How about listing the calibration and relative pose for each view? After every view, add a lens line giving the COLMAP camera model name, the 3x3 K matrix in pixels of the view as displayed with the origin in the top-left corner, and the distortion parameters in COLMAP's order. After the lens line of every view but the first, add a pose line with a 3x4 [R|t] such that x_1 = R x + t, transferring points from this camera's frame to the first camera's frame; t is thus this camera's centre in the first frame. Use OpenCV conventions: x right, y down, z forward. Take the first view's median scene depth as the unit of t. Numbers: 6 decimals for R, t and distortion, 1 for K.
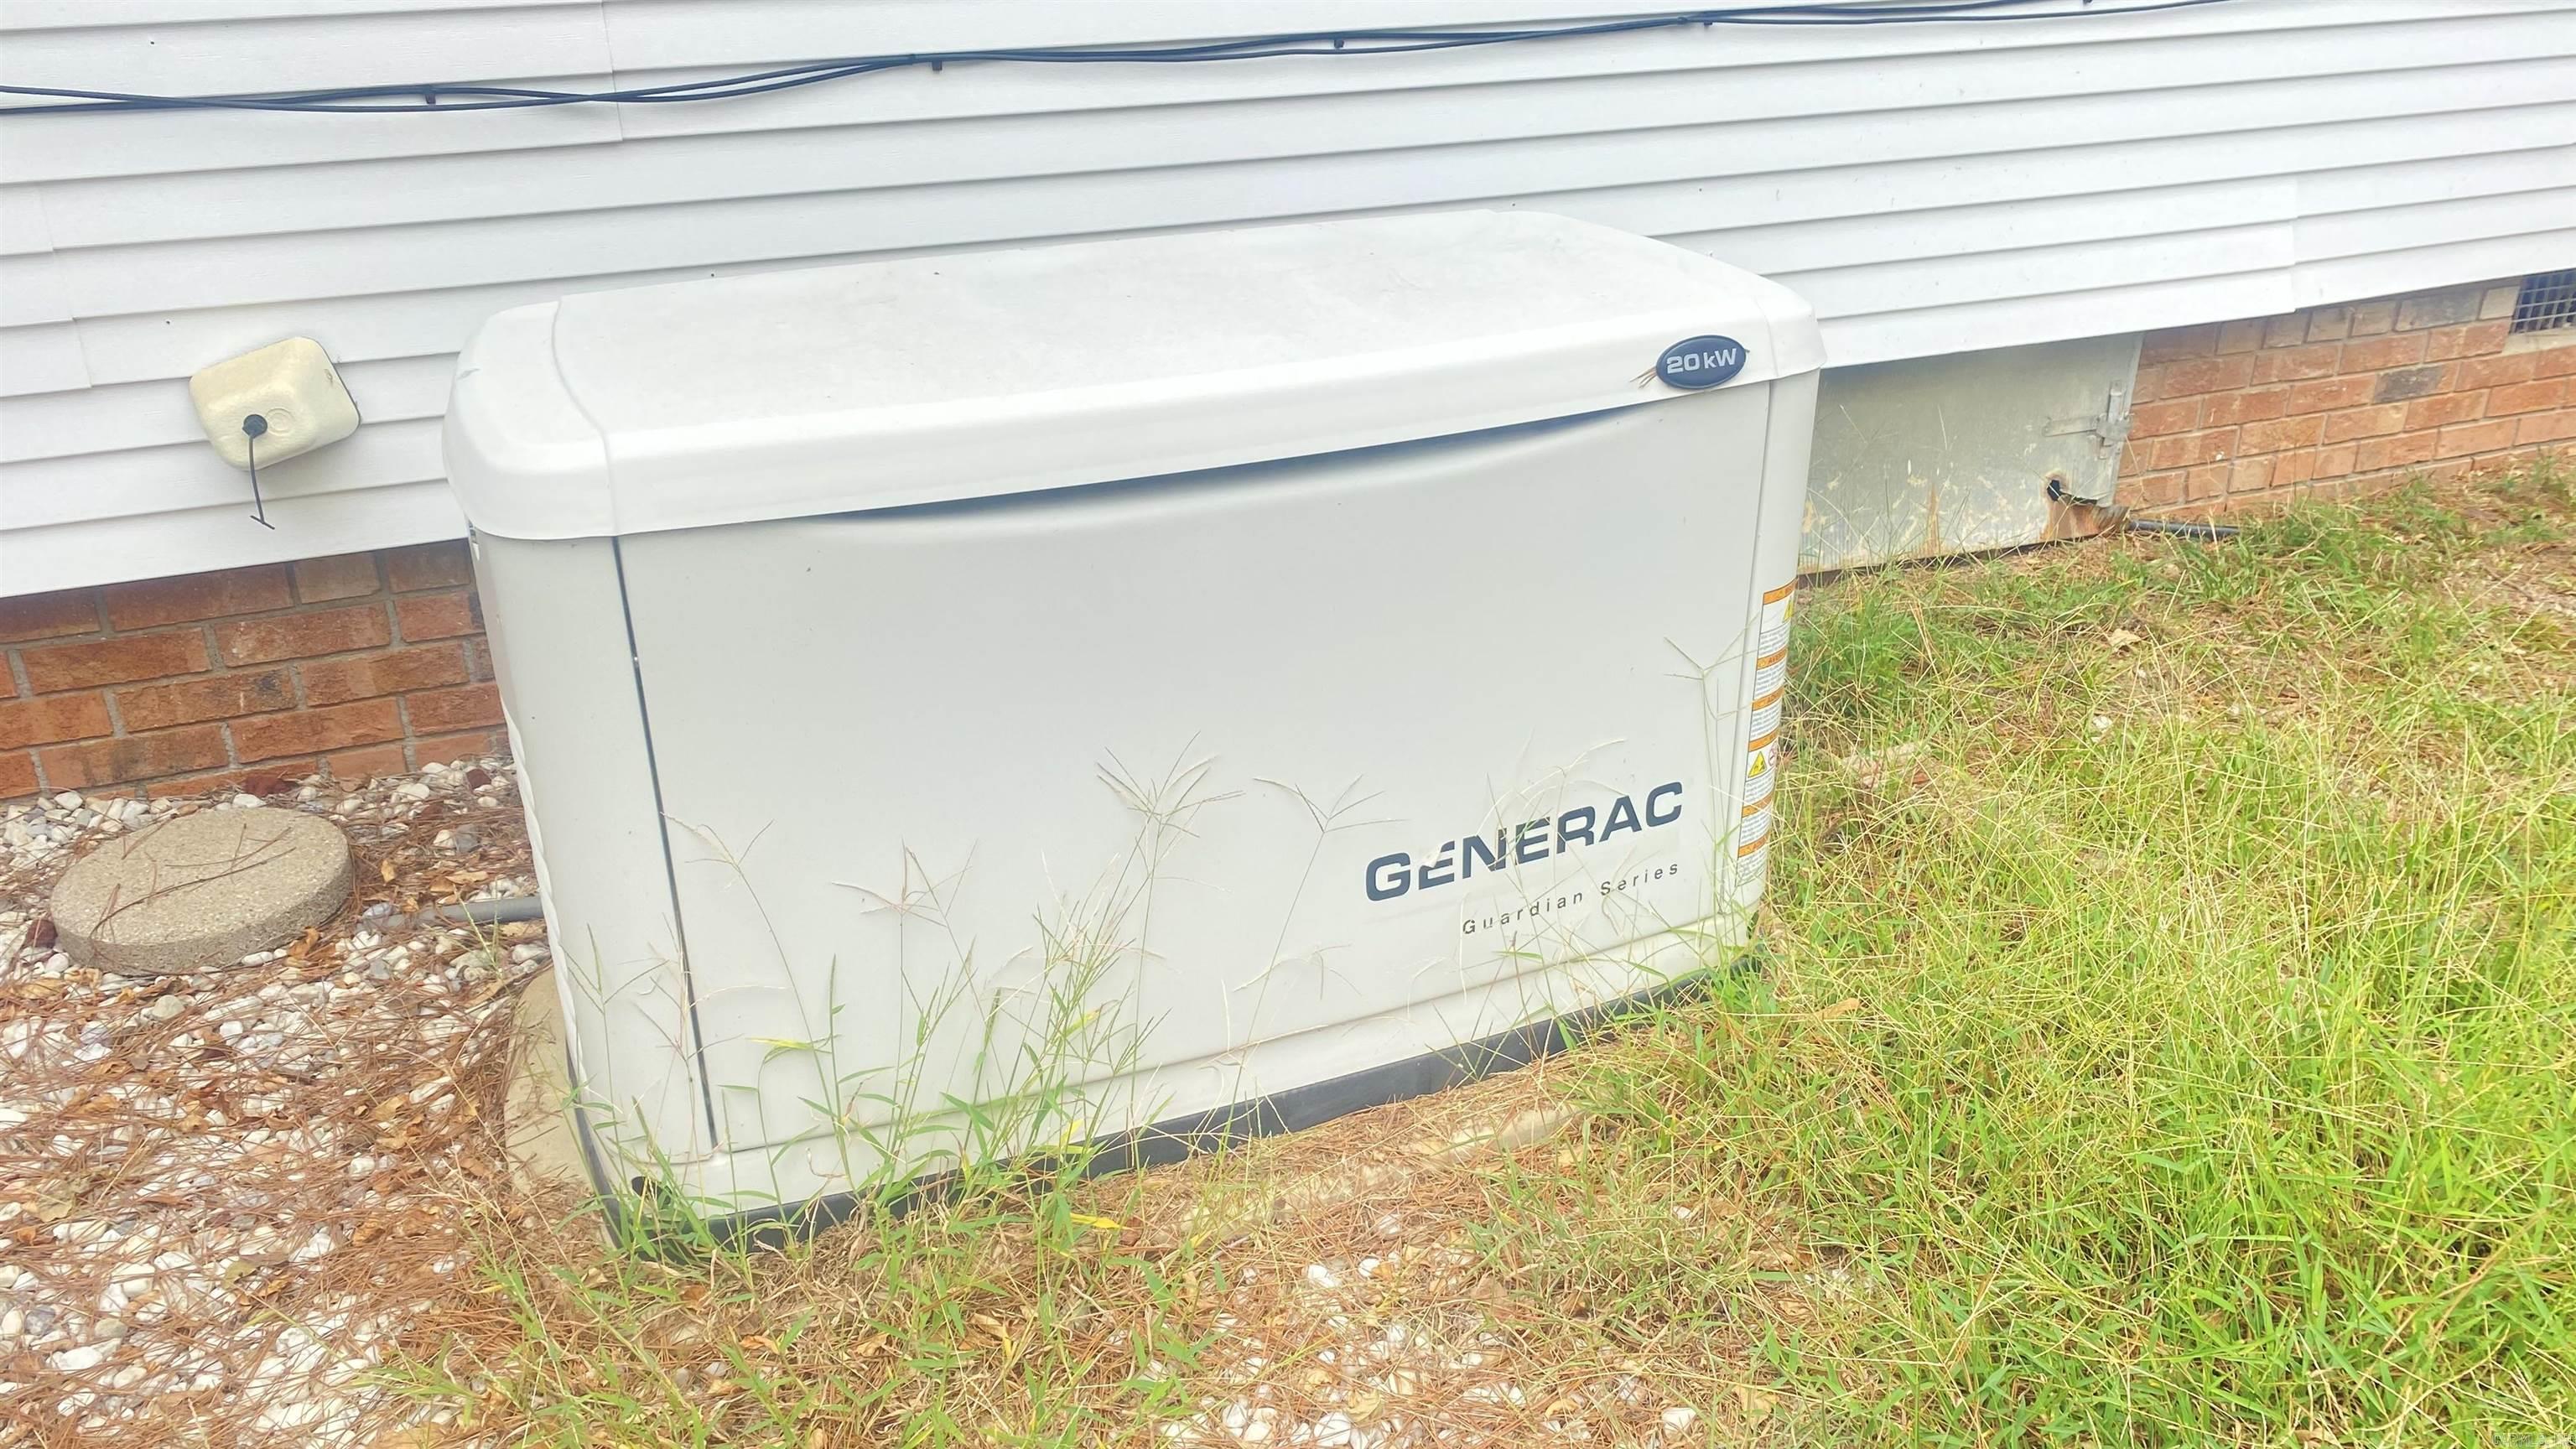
lens RADIAL K [[1968.0, 0, 1288.0], [0, 1968.0, 724.5], [0, 0, 1]] dist [0.032341, -0.006092]
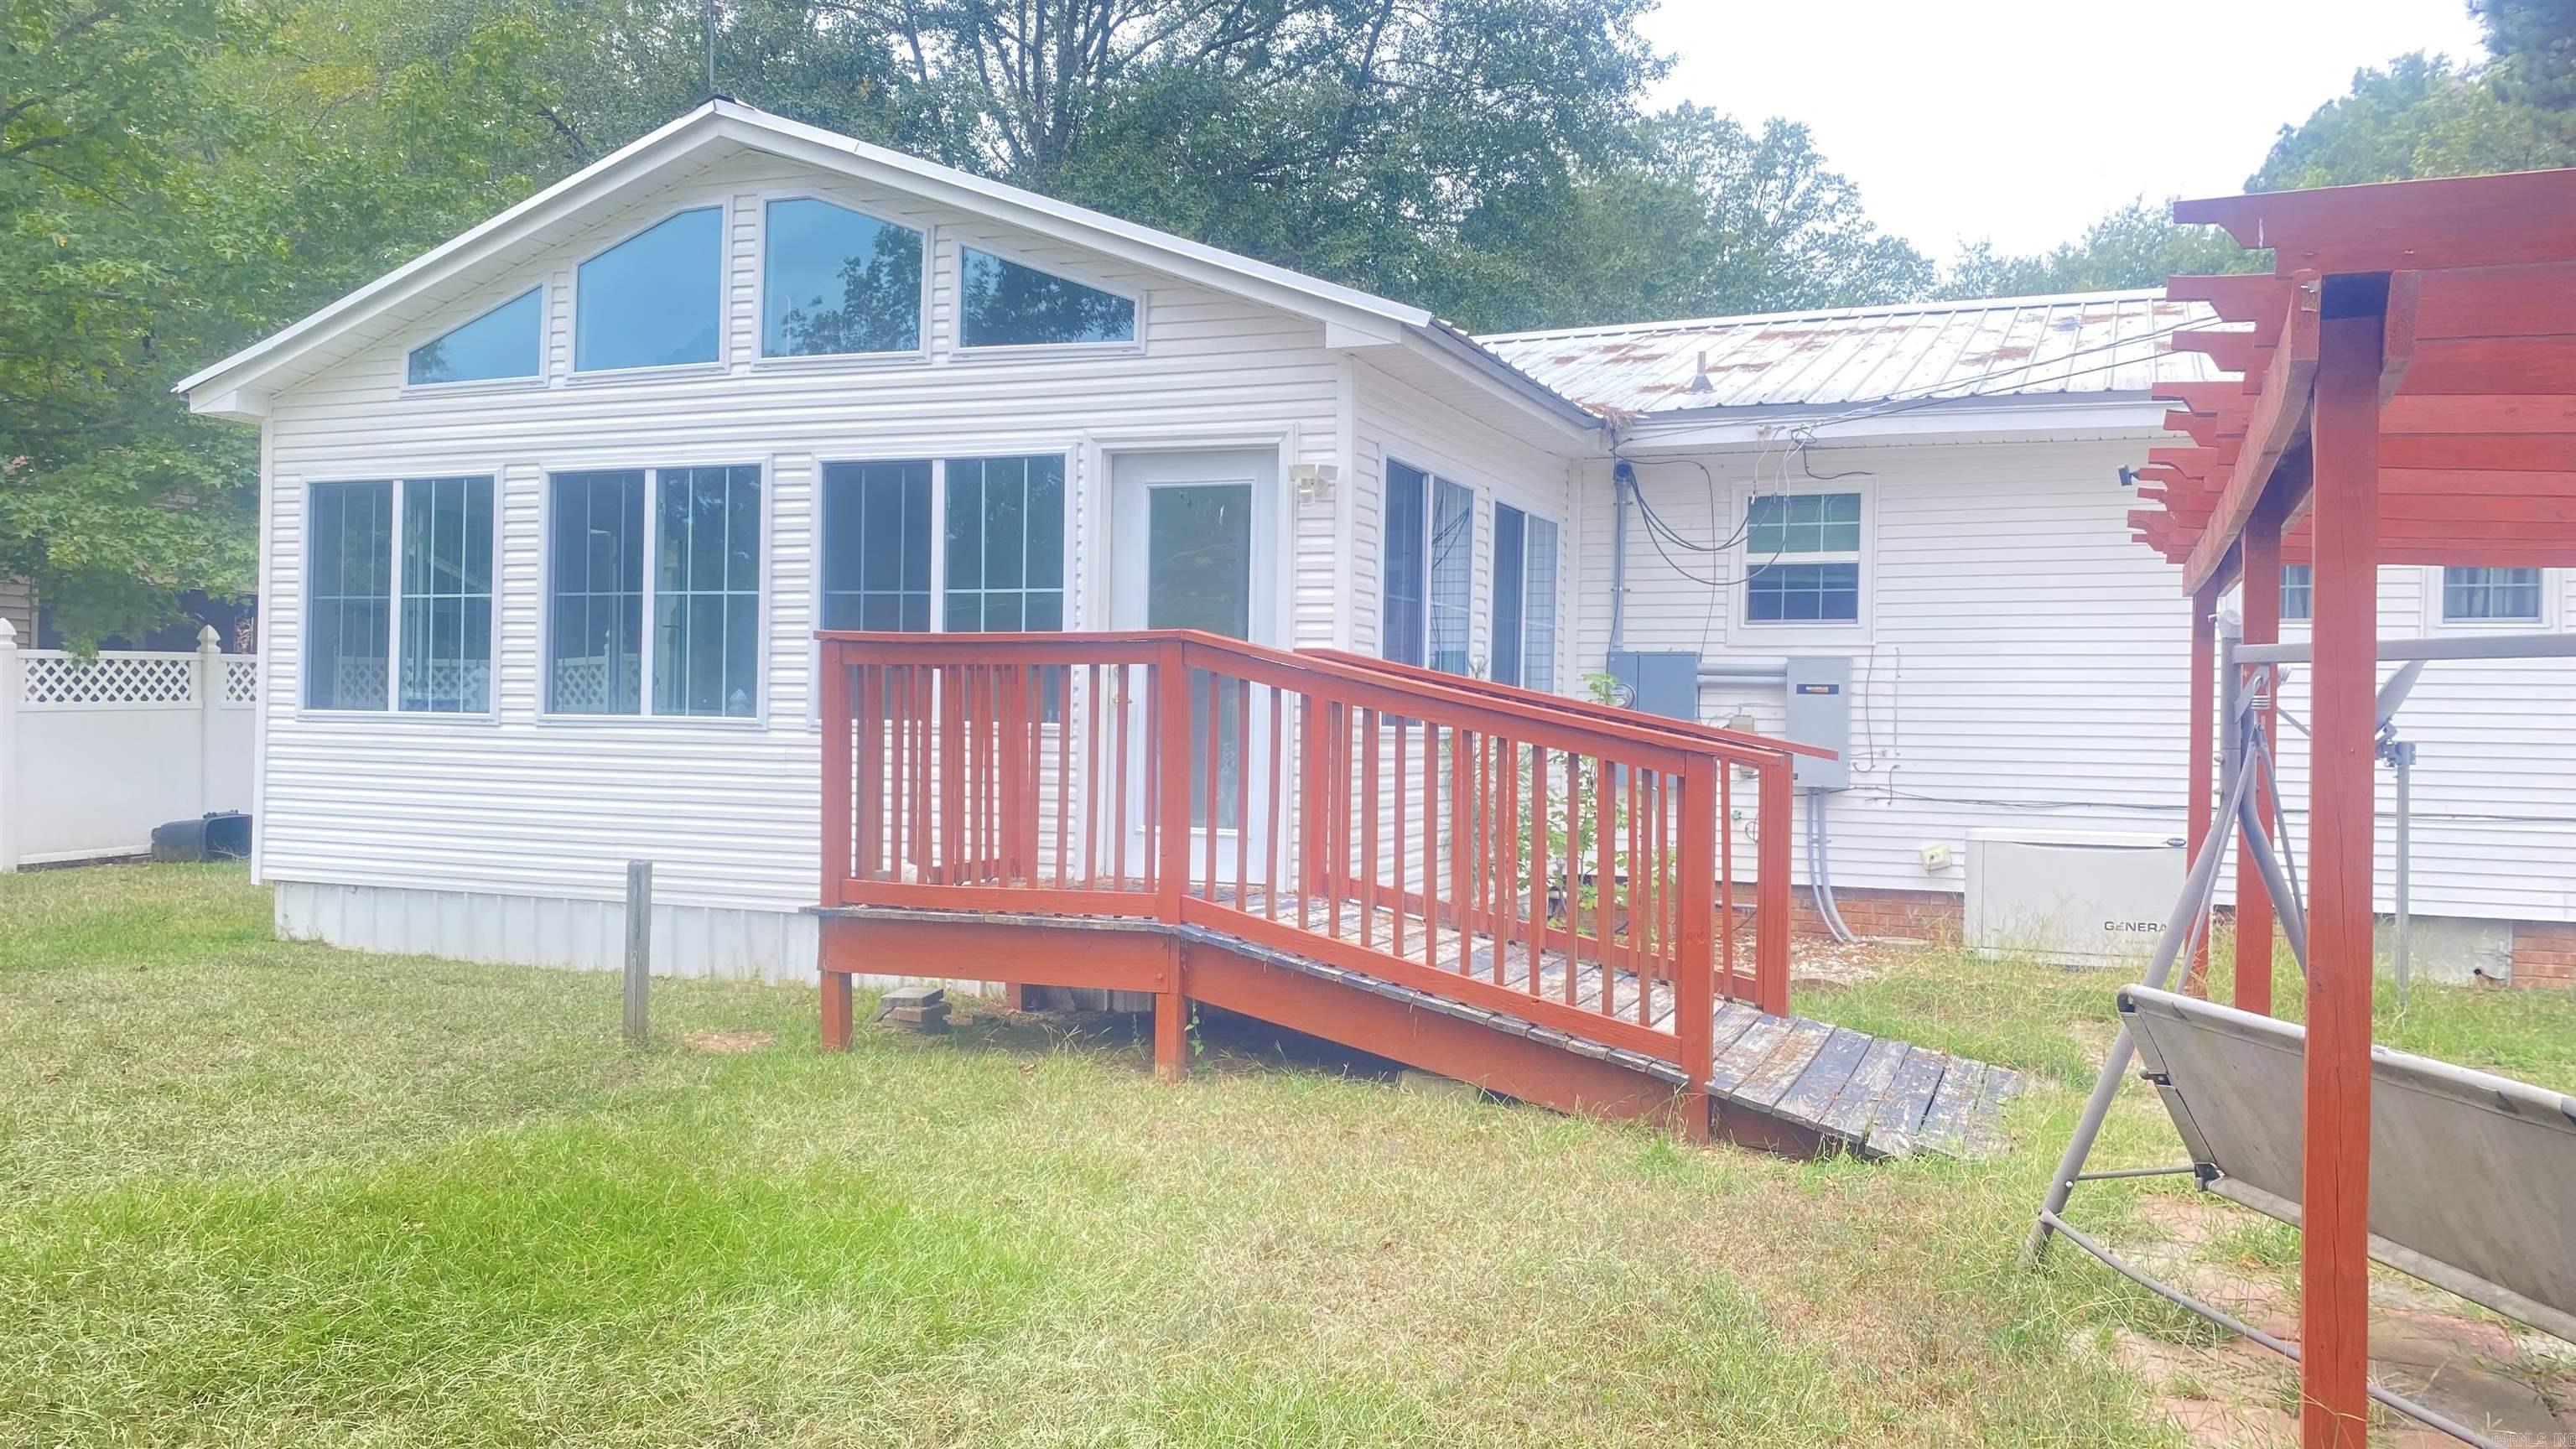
lens RADIAL K [[1968.0, 0, 1288.0], [0, 1968.0, 724.5], [0, 0, 1]] dist [0.032341, -0.006092]
pose [[0.714810, 0.023137, -0.698936, 1.759494], [-0.331182, 0.891469, -0.309194, 1.591401], [0.615926, 0.452490, 0.644894, -3.302030]]
